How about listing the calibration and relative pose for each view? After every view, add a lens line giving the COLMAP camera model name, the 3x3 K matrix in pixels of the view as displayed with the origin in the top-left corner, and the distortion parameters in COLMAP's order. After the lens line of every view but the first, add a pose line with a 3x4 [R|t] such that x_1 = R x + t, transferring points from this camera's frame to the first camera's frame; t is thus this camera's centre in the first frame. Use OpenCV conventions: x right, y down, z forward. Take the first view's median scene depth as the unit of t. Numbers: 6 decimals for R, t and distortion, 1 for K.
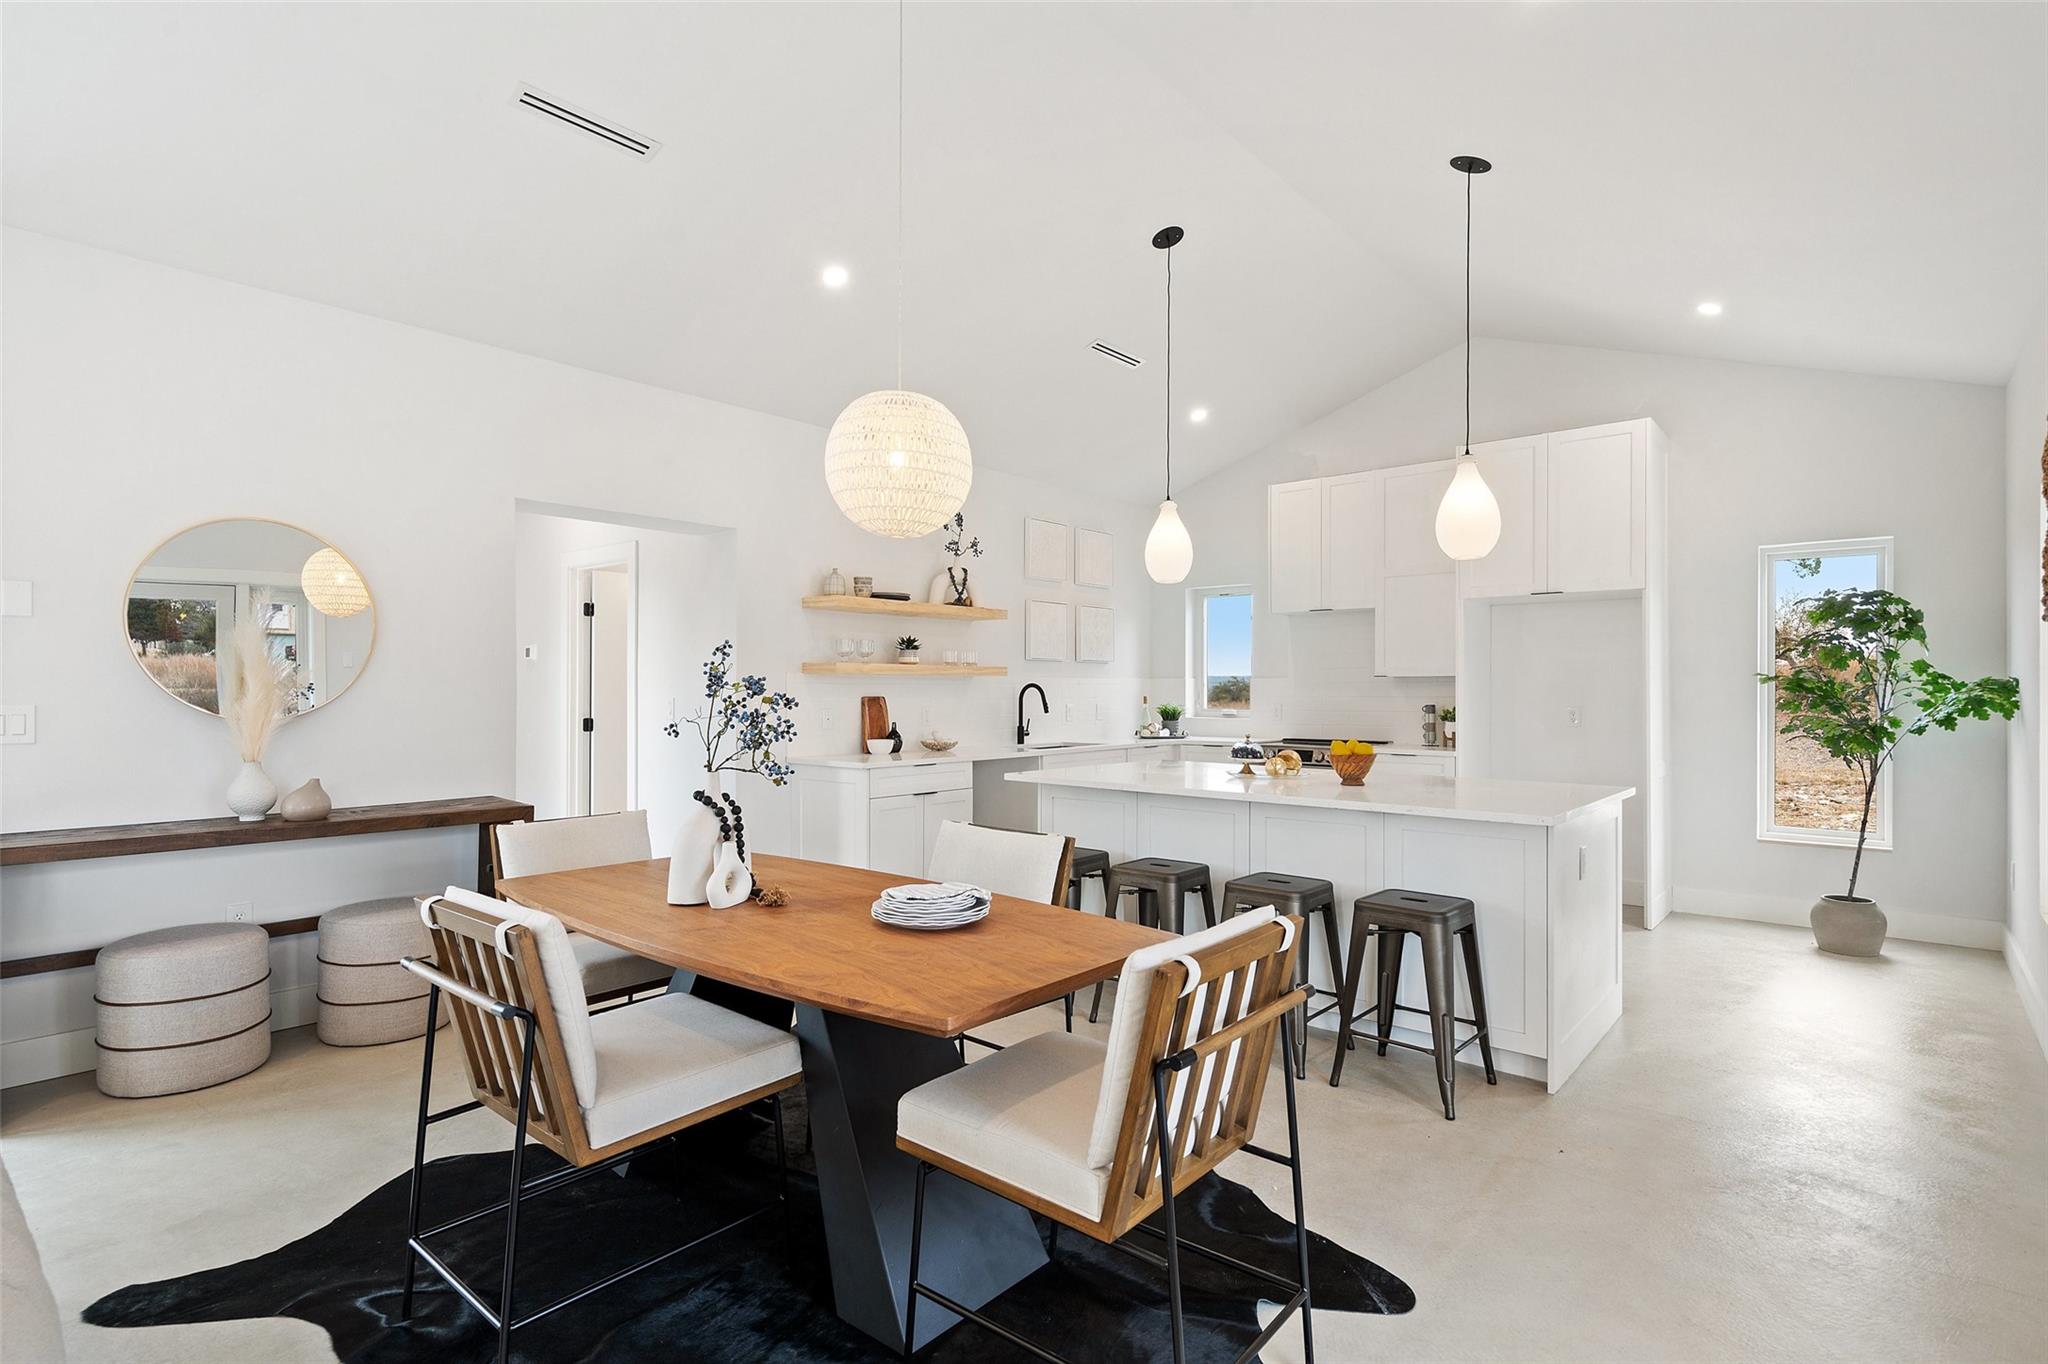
lens RADIAL K [[1008.8, 0, 1034.8], [0, 1008.8, 682.1], [0, 0, 1]] dist [0.000733, -0.000256]
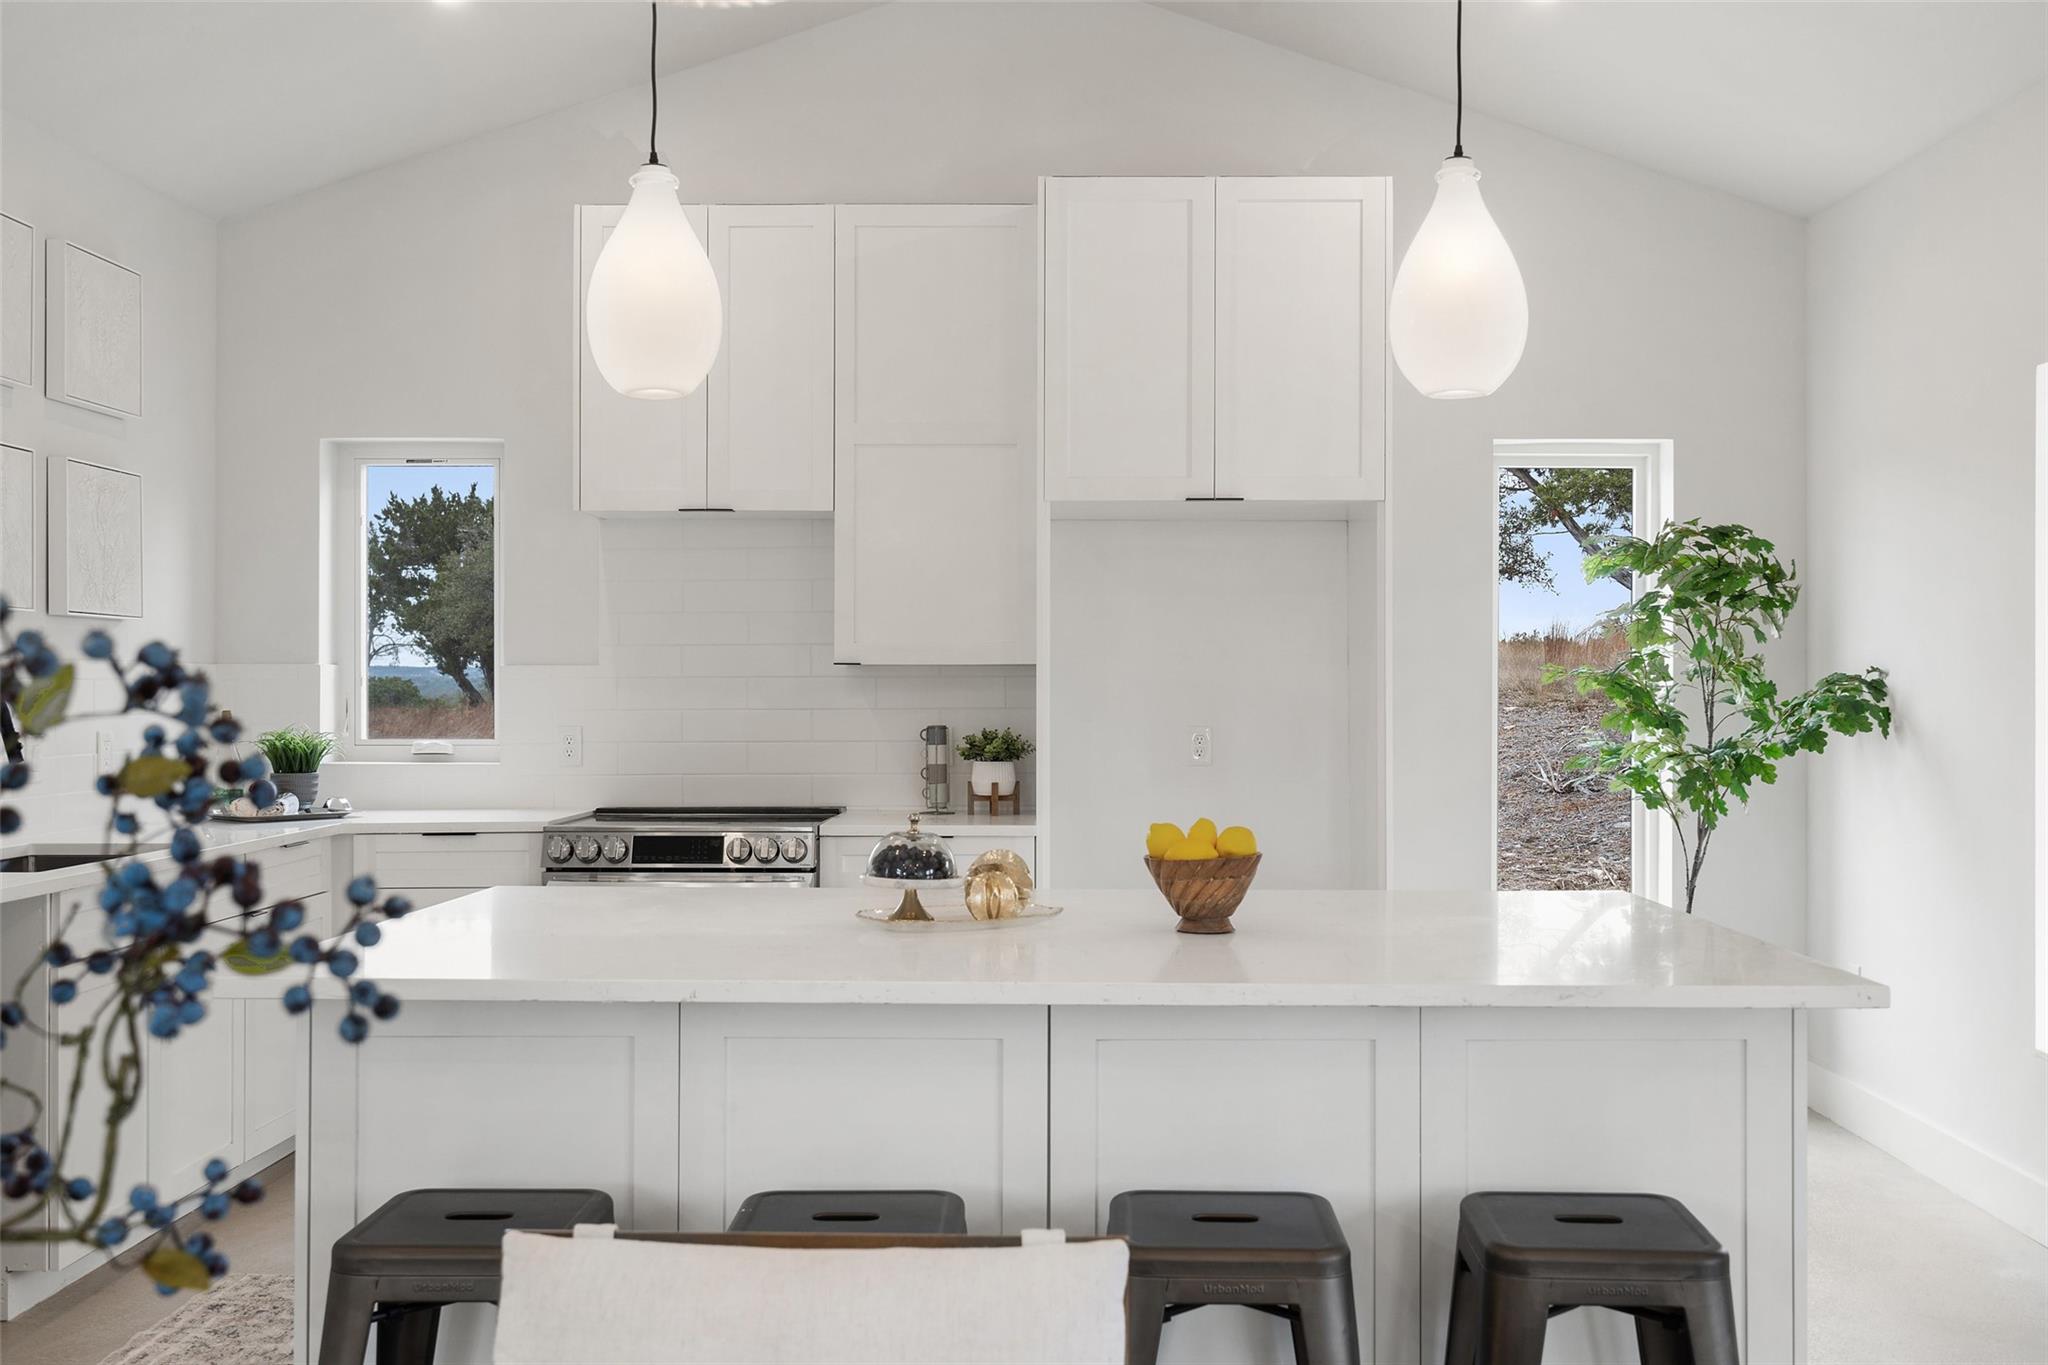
lens RADIAL K [[1957.4, 0, 1062.0], [0, 1957.4, 679.4], [0, 0, 1]] dist [0.020878, 0.000000]
pose [[0.769661, 0.003544, 0.638443, -0.168875], [-0.004874, 0.999988, 0.000325, 0.000620], [-0.638435, -0.003362, 0.769669, 0.314896]]
